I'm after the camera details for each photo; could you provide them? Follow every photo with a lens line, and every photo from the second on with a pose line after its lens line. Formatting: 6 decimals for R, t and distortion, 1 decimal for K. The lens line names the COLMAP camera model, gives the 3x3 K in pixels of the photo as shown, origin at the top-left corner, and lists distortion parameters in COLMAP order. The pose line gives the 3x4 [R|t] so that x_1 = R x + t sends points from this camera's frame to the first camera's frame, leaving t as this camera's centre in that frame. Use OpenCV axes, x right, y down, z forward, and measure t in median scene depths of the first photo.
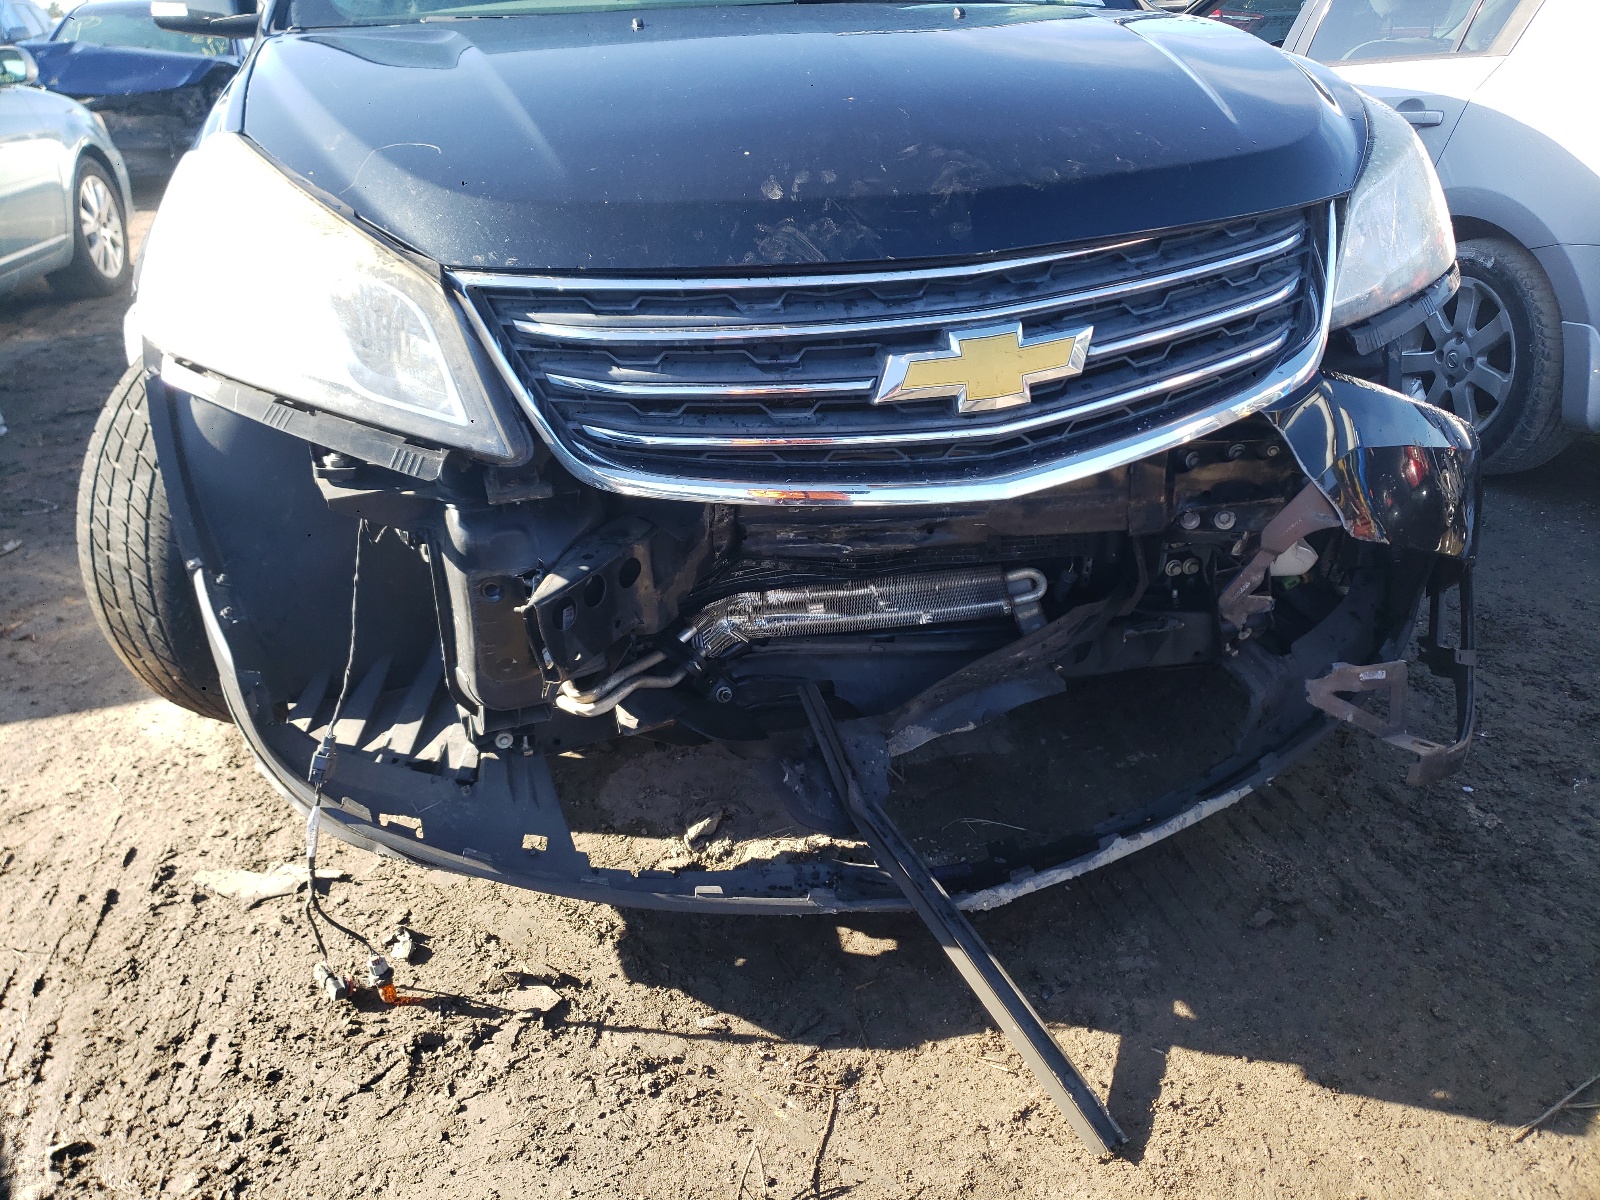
lens RADIAL K [[1263.4, 0, 856.2], [0, 1263.4, 597.4], [0, 0, 1]] dist [-0.007754, -0.004338]
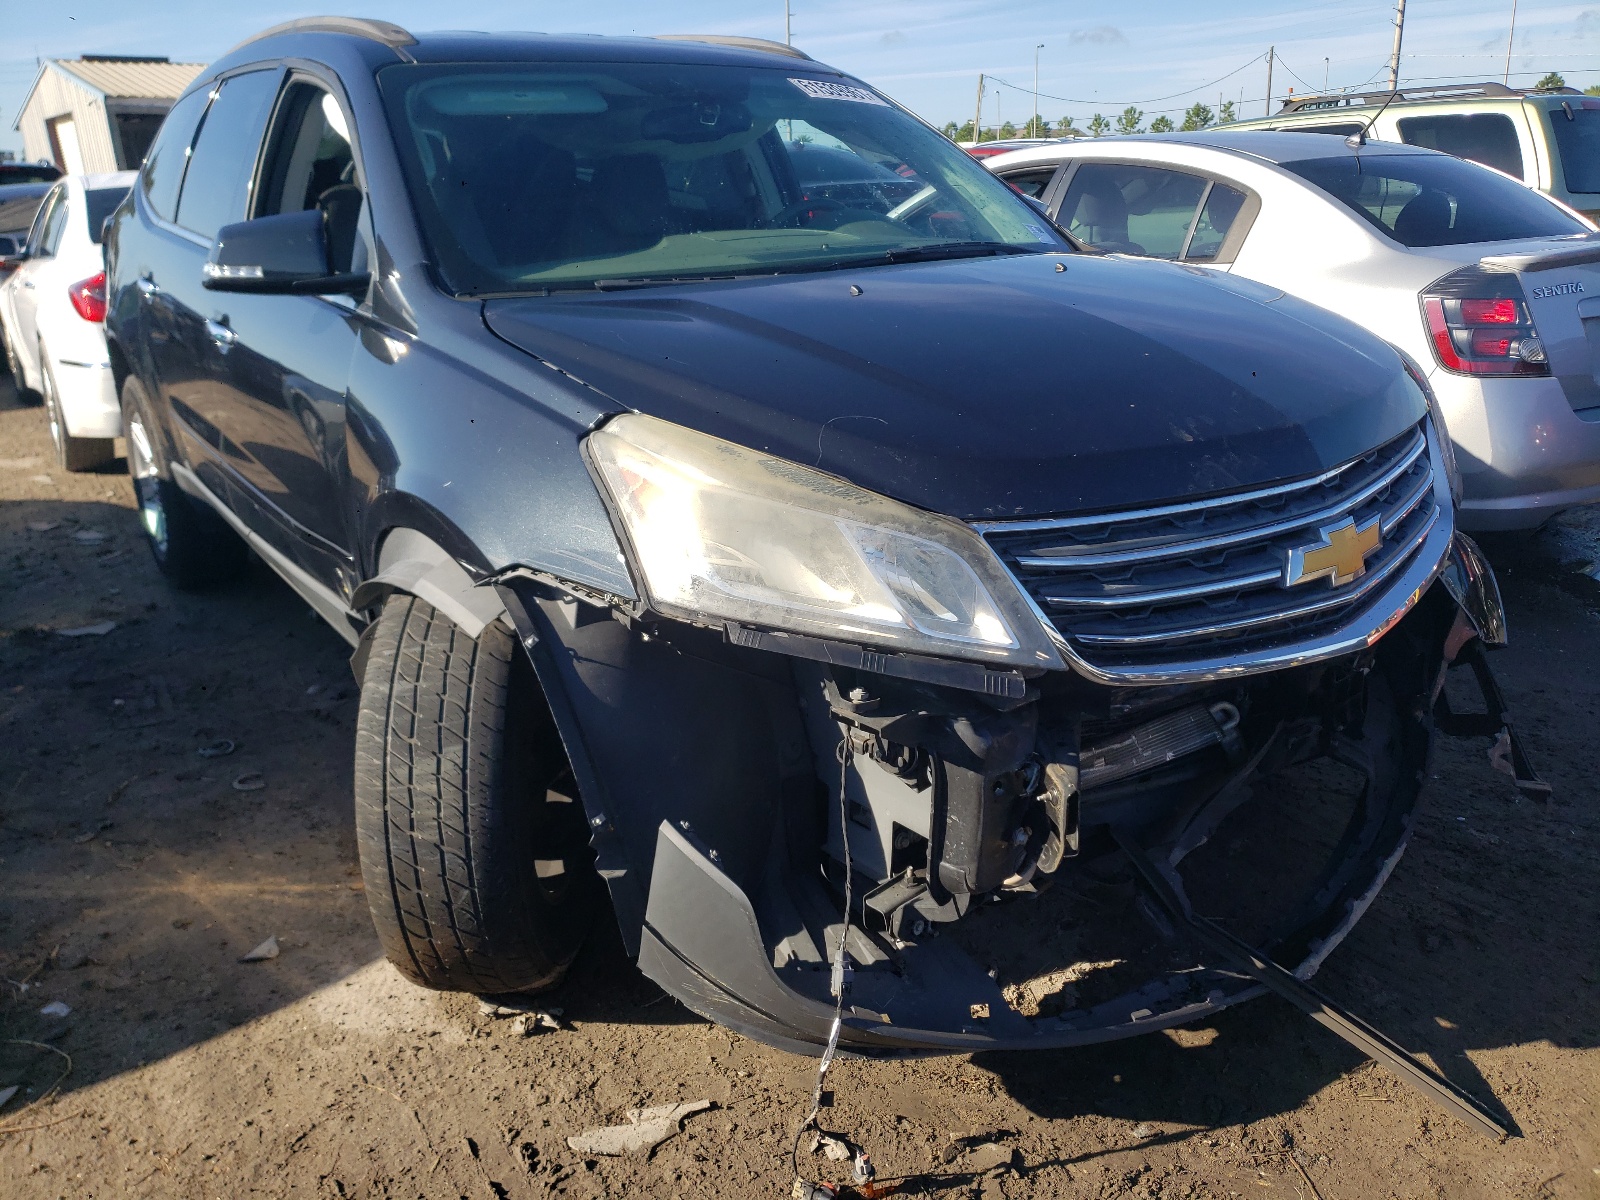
lens RADIAL K [[1269.8, 0, 800.0], [0, 1269.8, 600.0], [0, 0, 1]] dist [-0.000609, -0.002118]
pose [[0.928387, -0.124037, 0.350304, -0.746720], [0.165239, 0.982123, -0.090166, -0.086384], [-0.332857, 0.141593, 0.932286, -0.044327]]
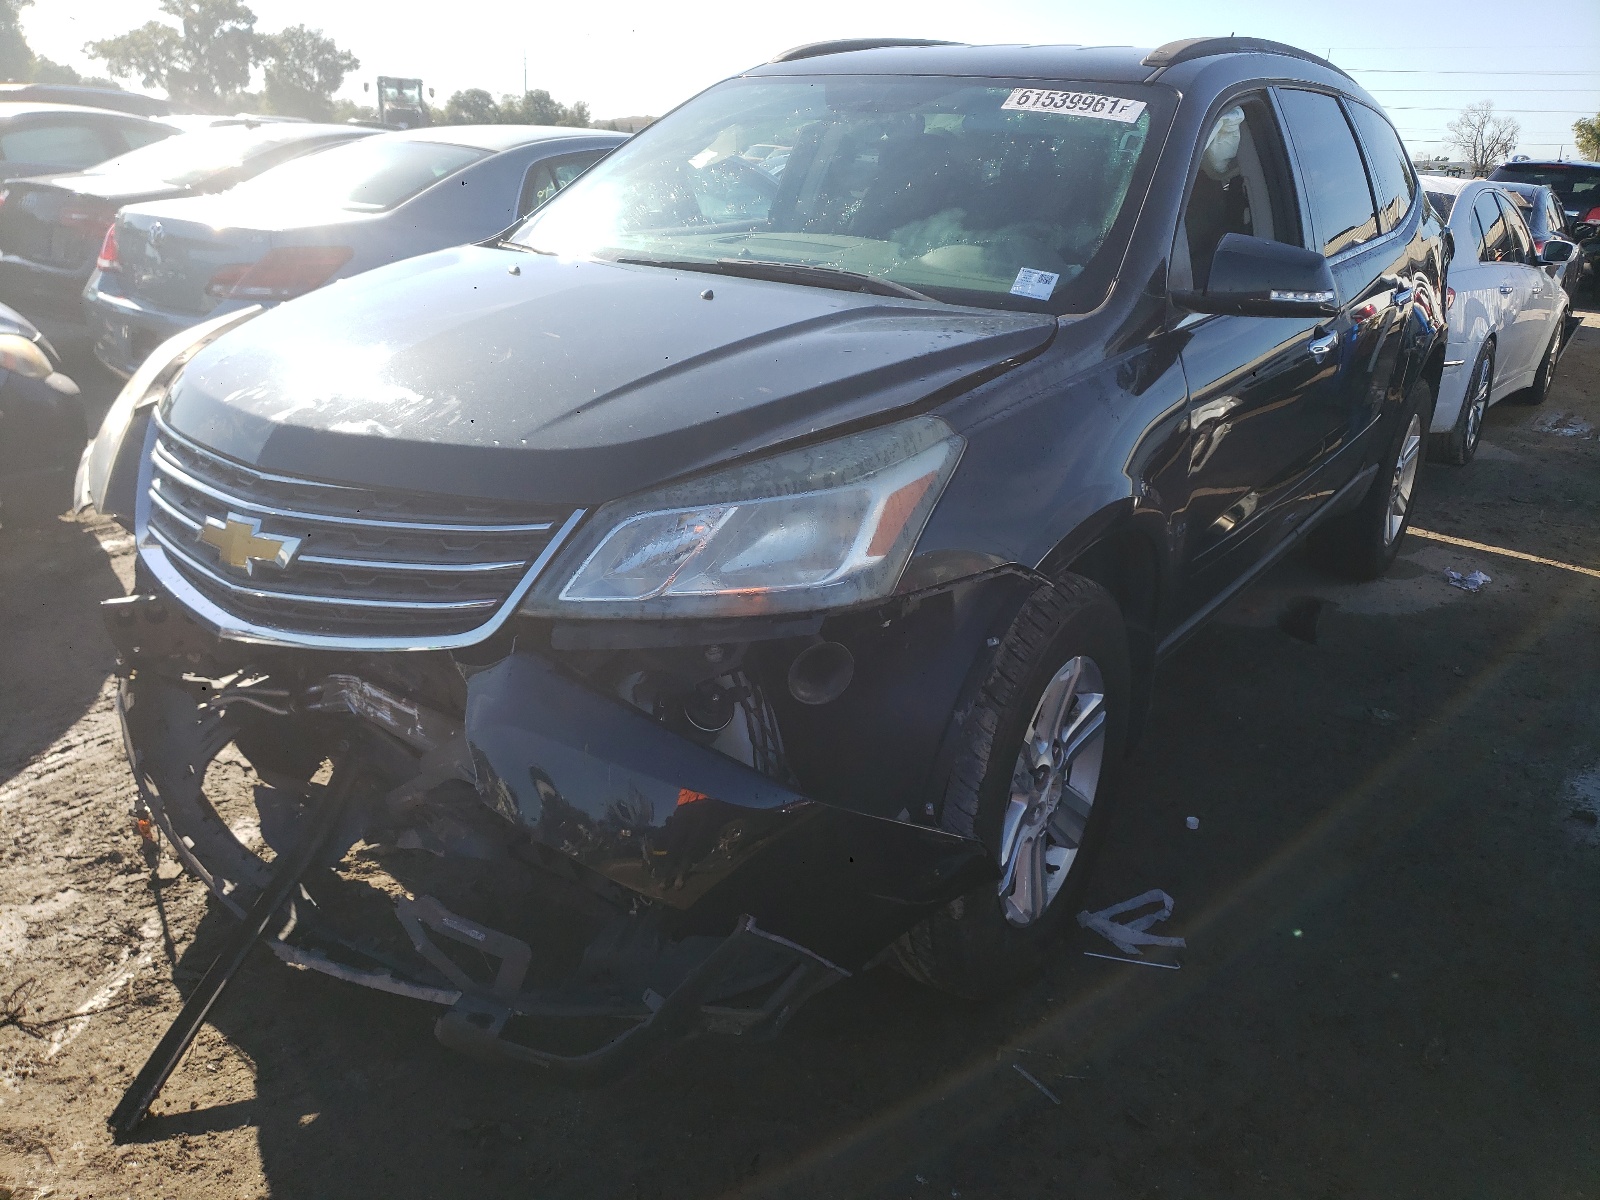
lens RADIAL K [[1263.4, 0, 856.2], [0, 1263.4, 597.4], [0, 0, 1]] dist [-0.007754, -0.004338]
pose [[0.669765, 0.302168, -0.678314, 1.248311], [-0.389841, 0.920539, 0.025145, -0.349871], [0.632012, 0.247593, 0.734342, 0.336718]]
